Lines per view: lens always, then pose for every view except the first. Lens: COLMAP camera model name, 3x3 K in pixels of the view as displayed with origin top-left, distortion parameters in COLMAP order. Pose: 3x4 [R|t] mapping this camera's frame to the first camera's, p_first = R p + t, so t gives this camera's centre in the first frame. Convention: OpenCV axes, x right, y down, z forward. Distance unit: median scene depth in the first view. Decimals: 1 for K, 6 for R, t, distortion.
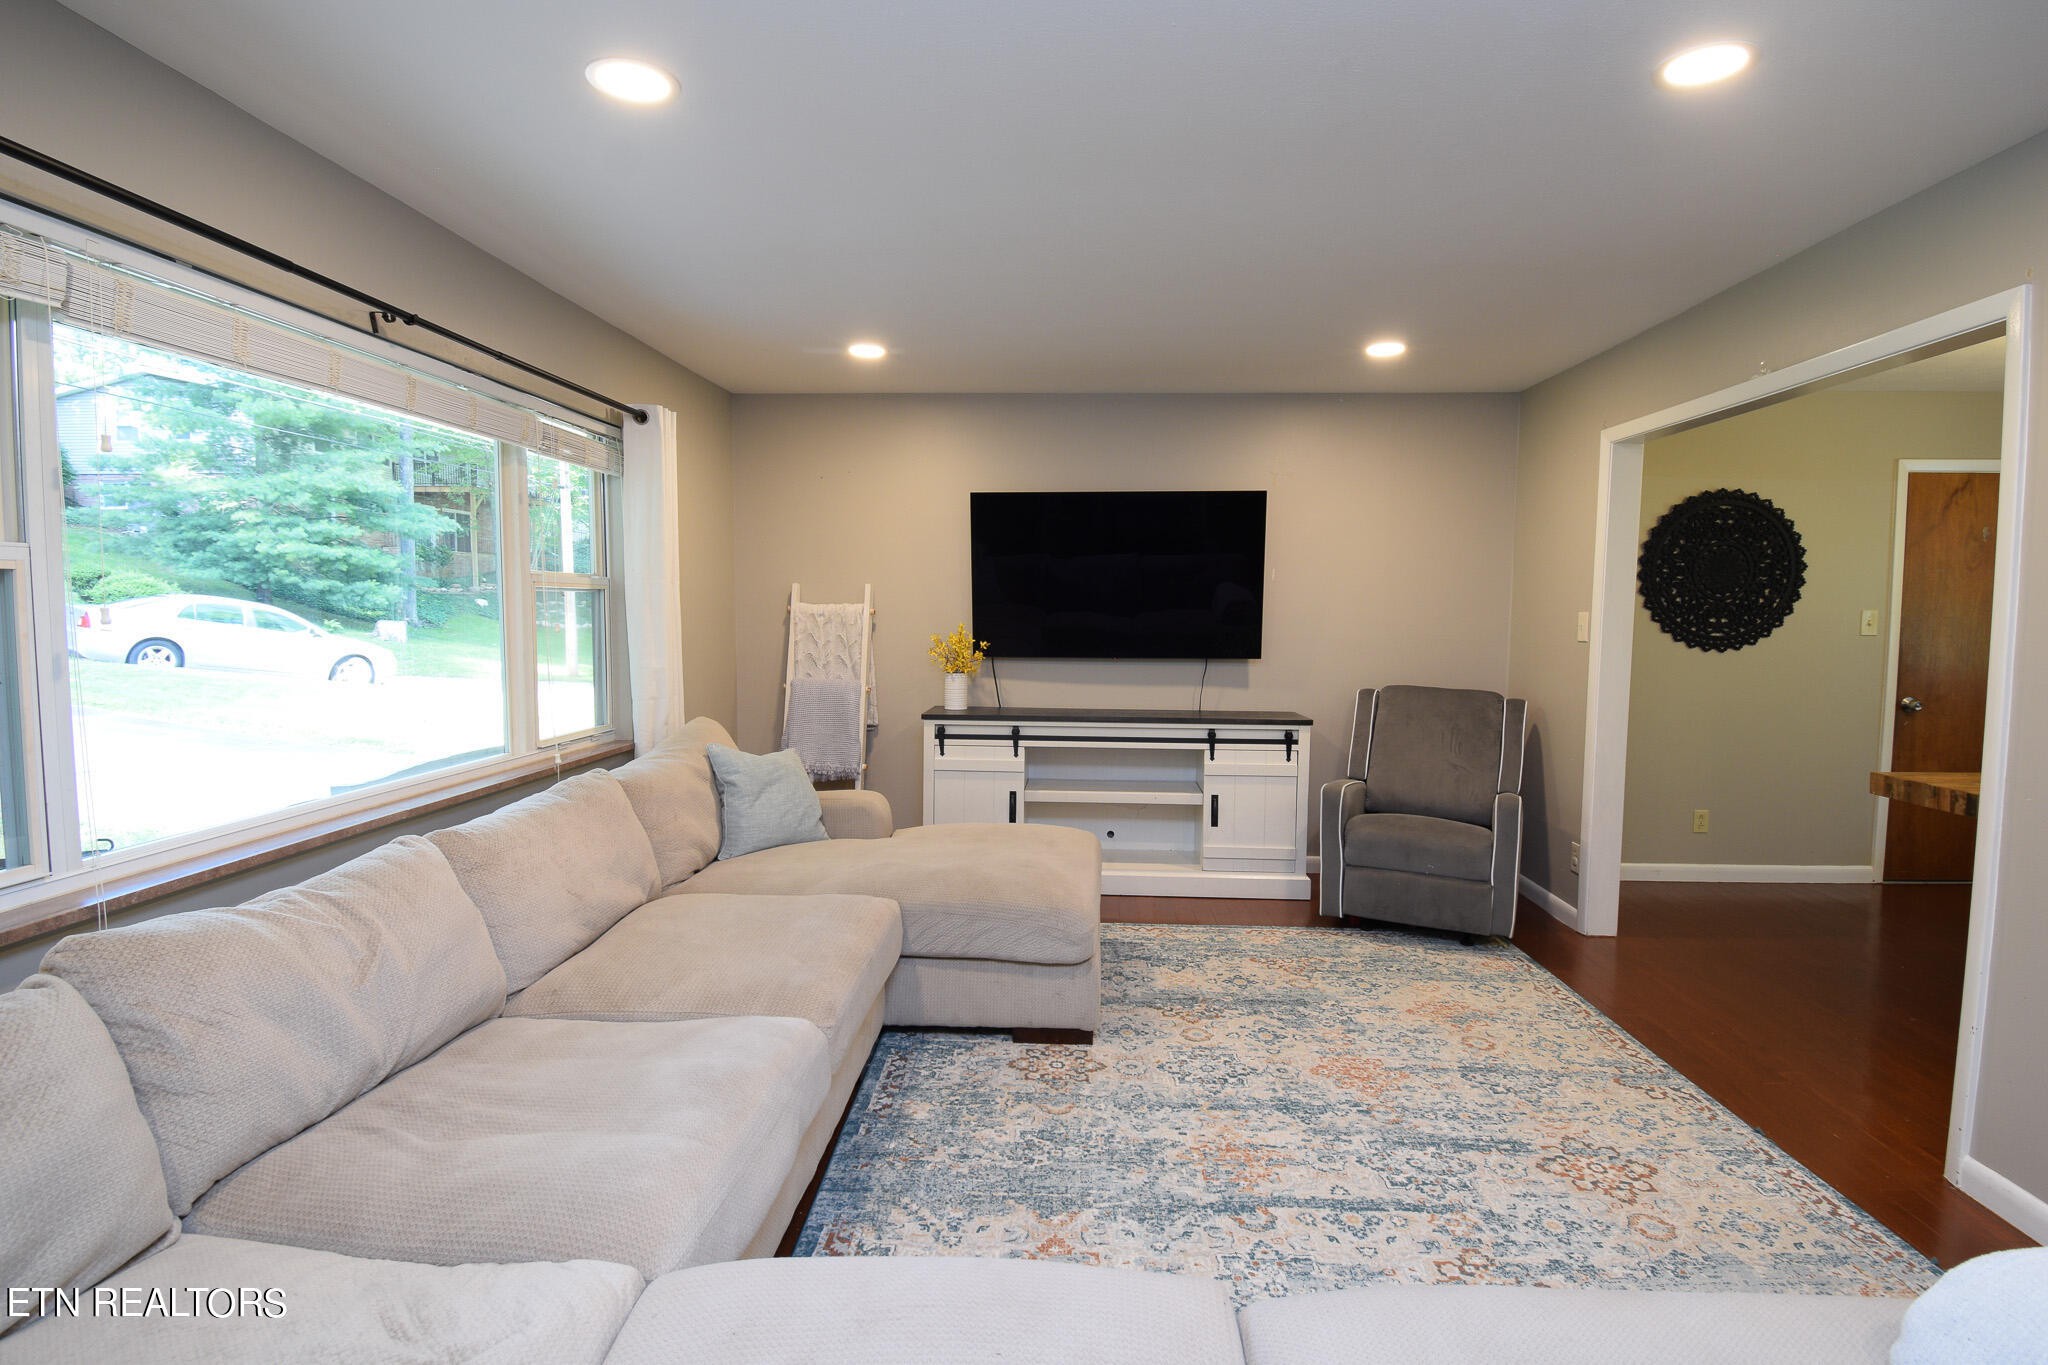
lens RADIAL K [[990.9, 0, 1033.5], [0, 990.9, 677.3], [0, 0, 1]] dist [0.023899, -0.032238]
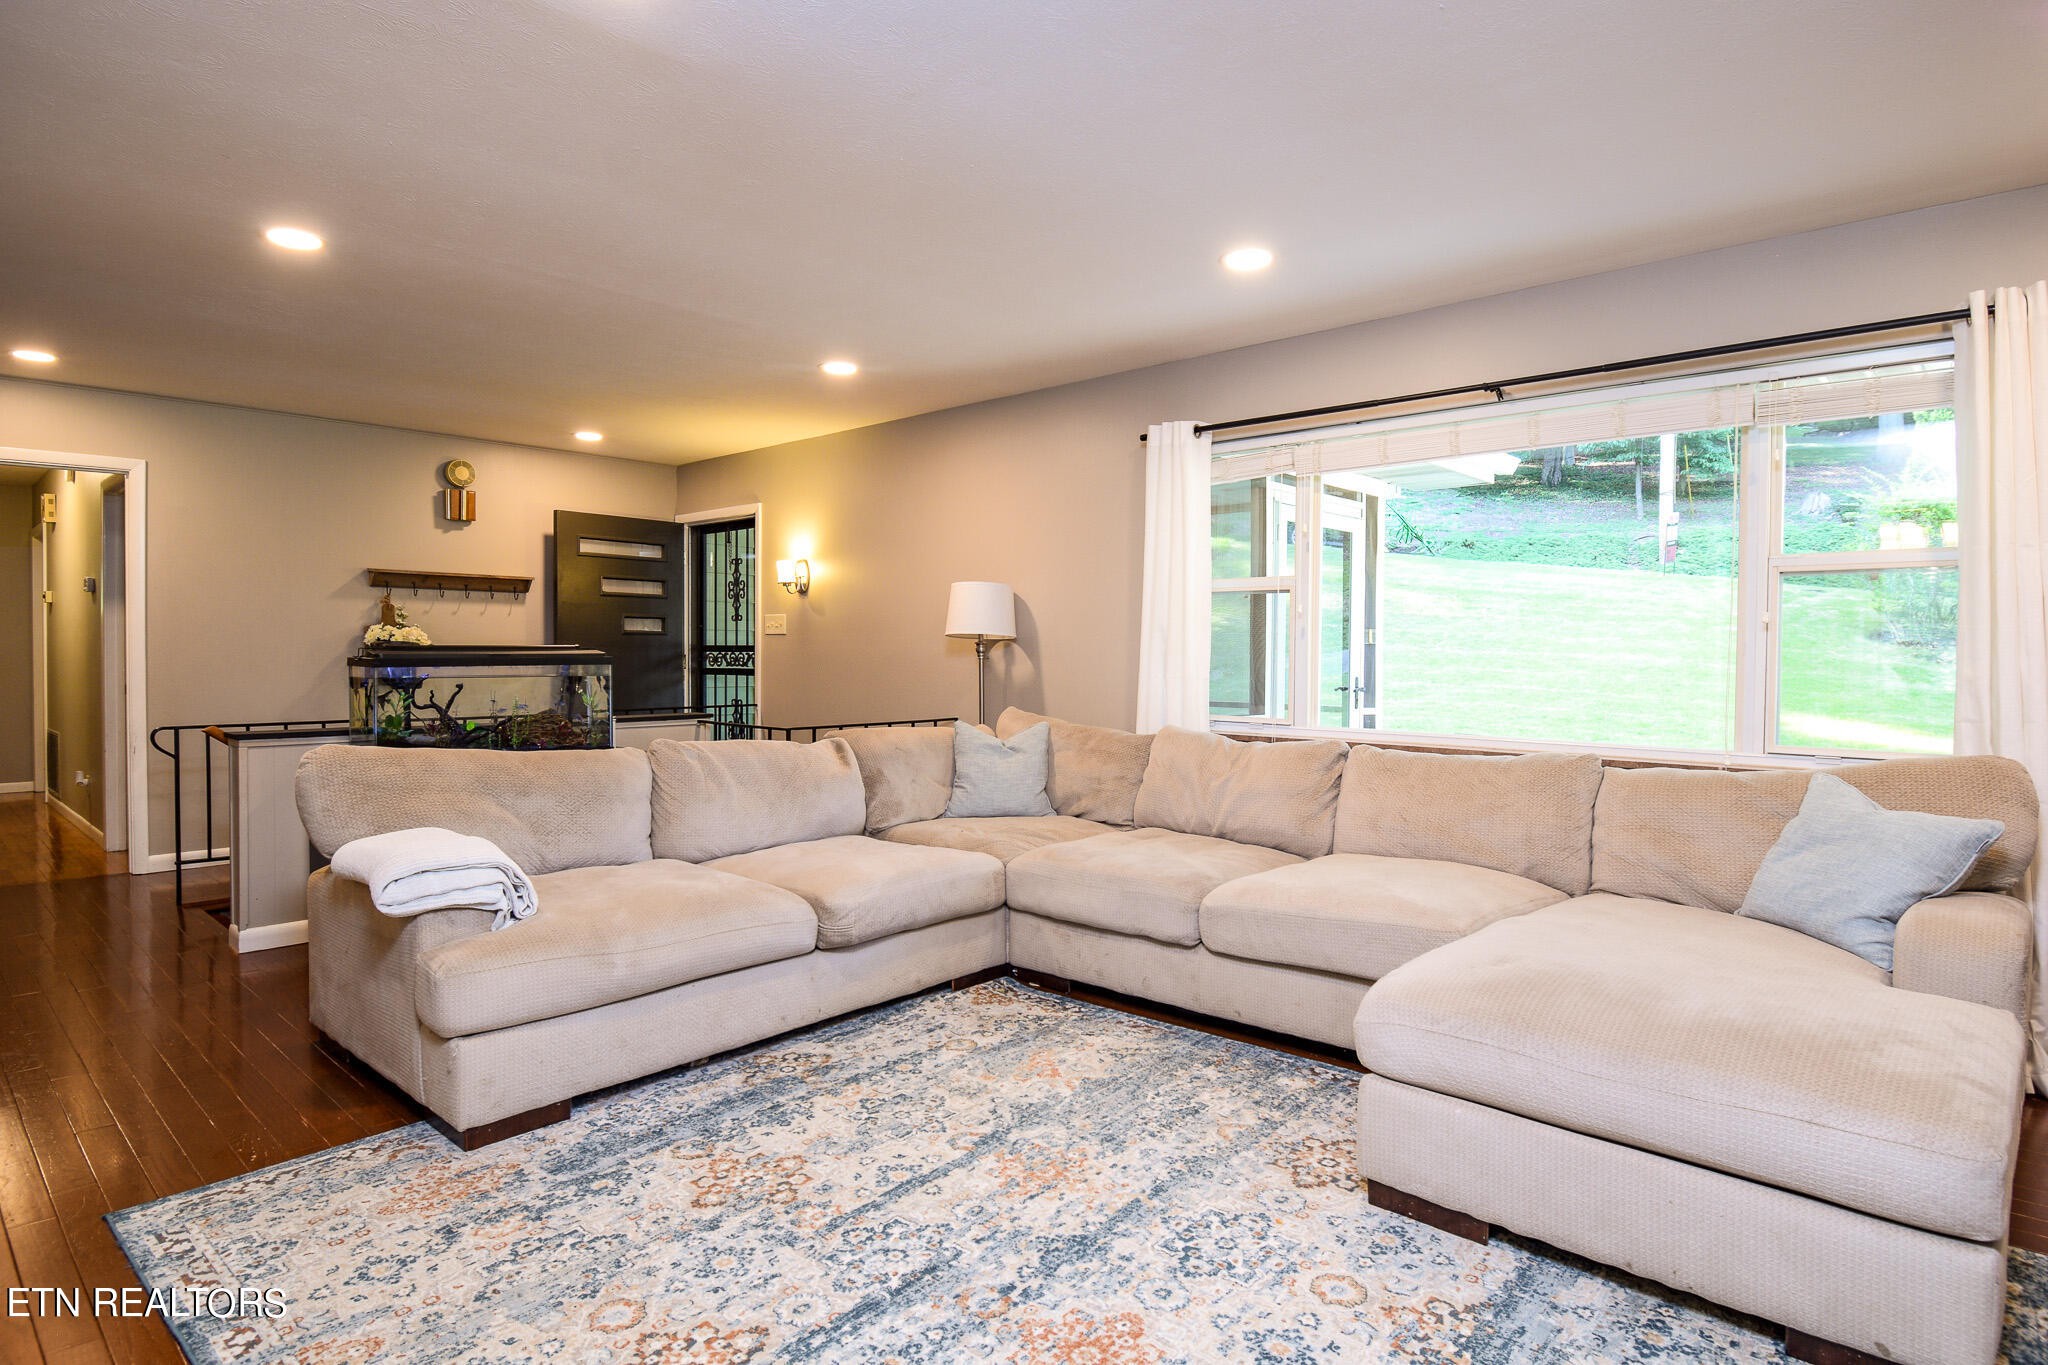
lens RADIAL K [[1092.8, 0, 1036.5], [0, 1092.8, 681.0], [0, 0, 1]] dist [0.013120, -0.026990]
pose [[-0.630786, 0.012777, -0.775852, 0.607118], [-0.065011, 0.995479, 0.069249, -0.016095], [0.773229, 0.094120, -0.627103, 0.985525]]
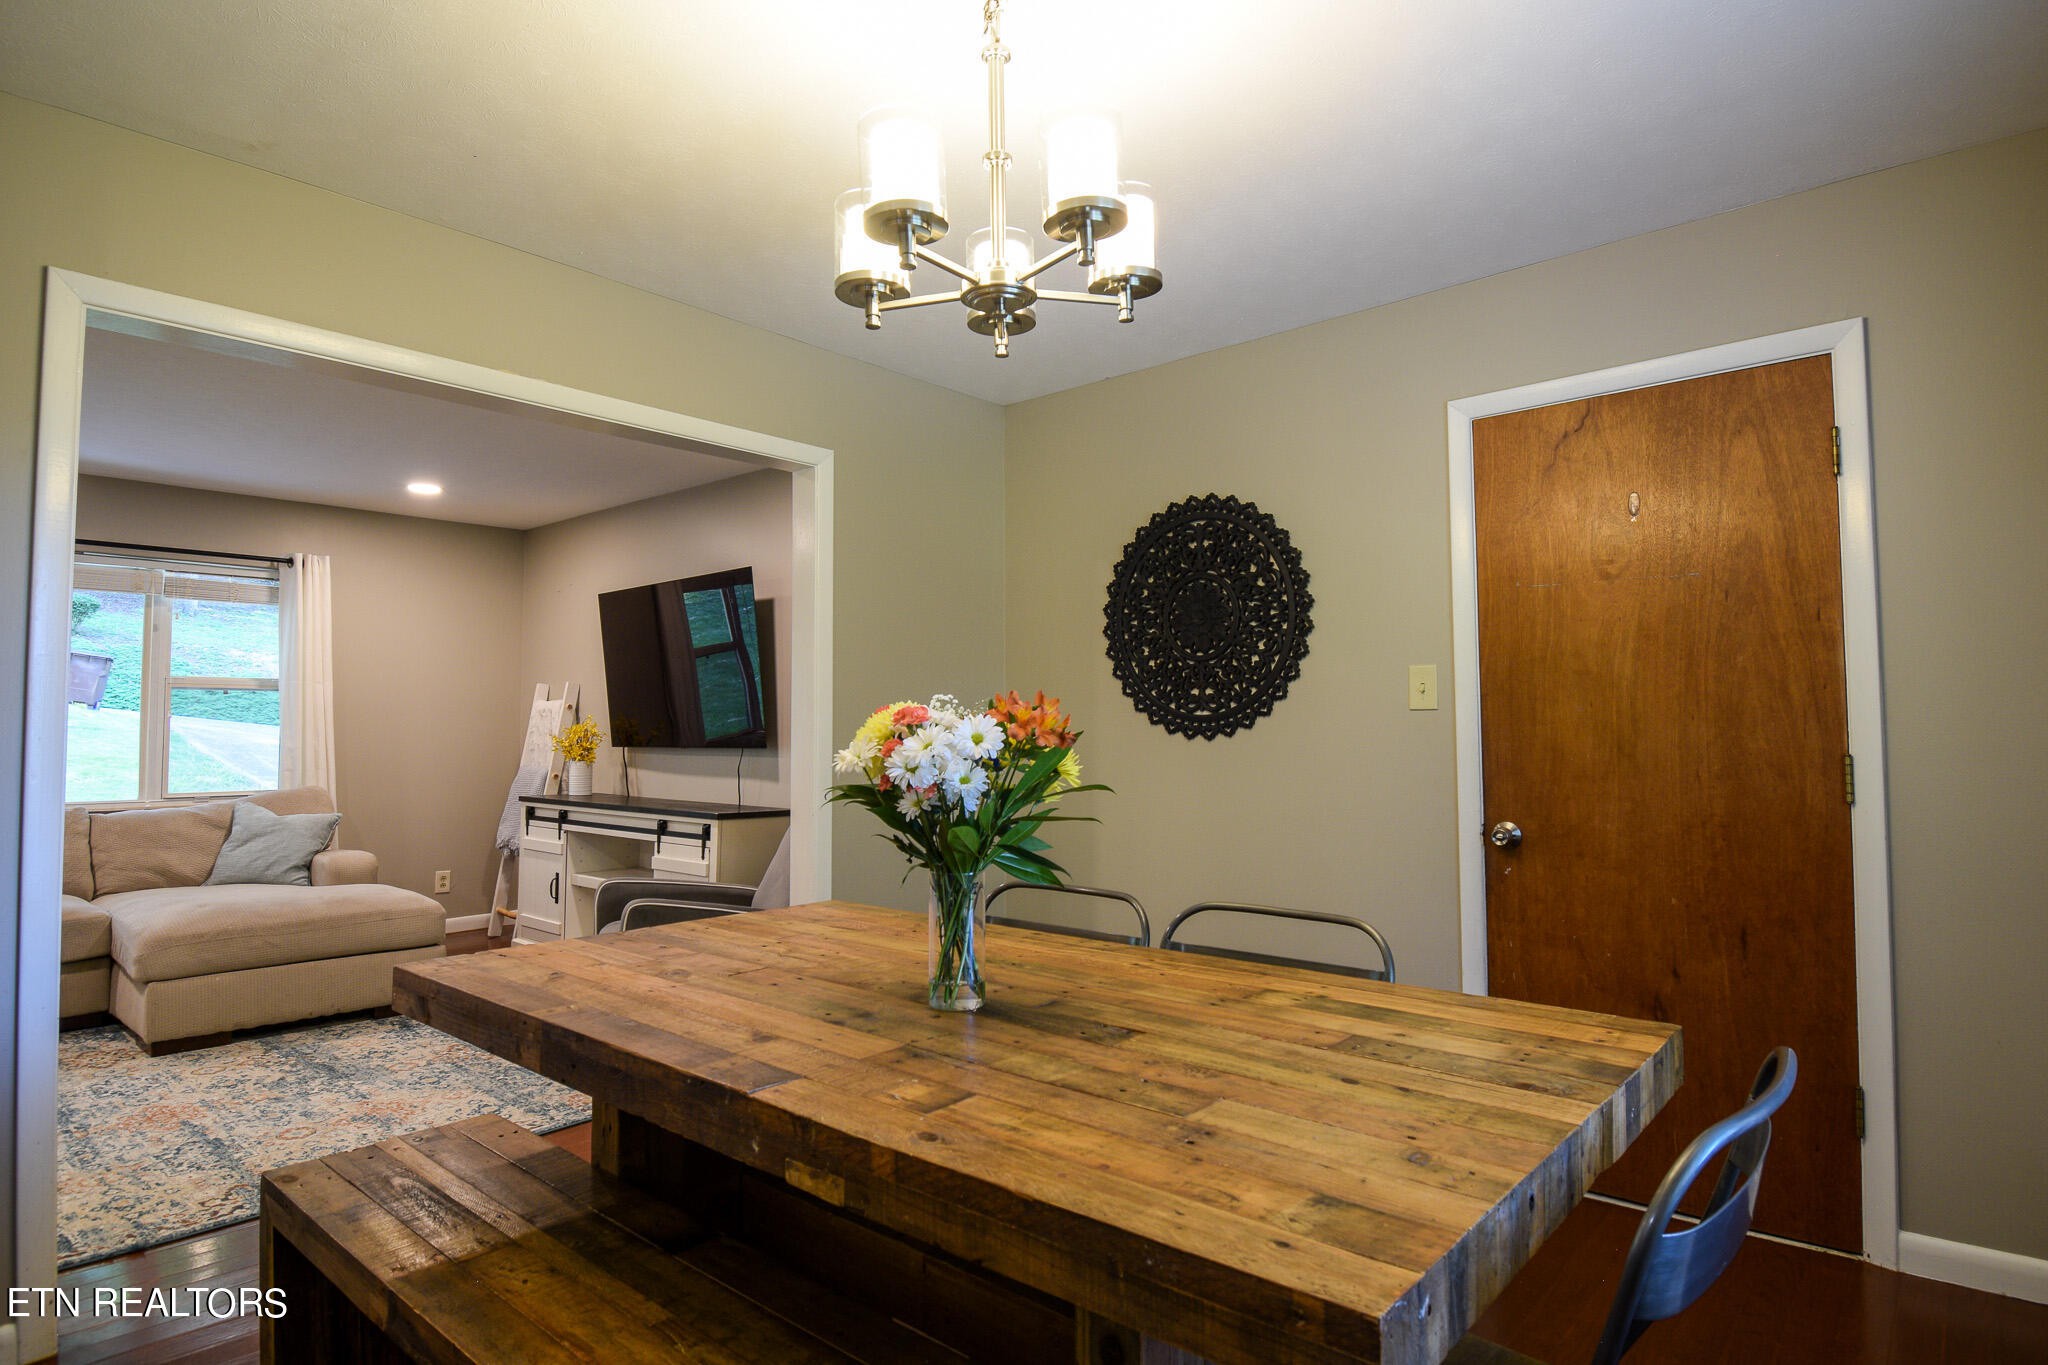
lens RADIAL K [[1092.8, 0, 1036.5], [0, 1092.8, 681.0], [0, 0, 1]] dist [0.013120, -0.026990]
pose [[0.791542, -0.034712, -0.610128, 1.314028], [-0.036645, 0.993893, -0.104087, 0.019089], [0.610015, 0.104748, 0.785436, 0.457118]]
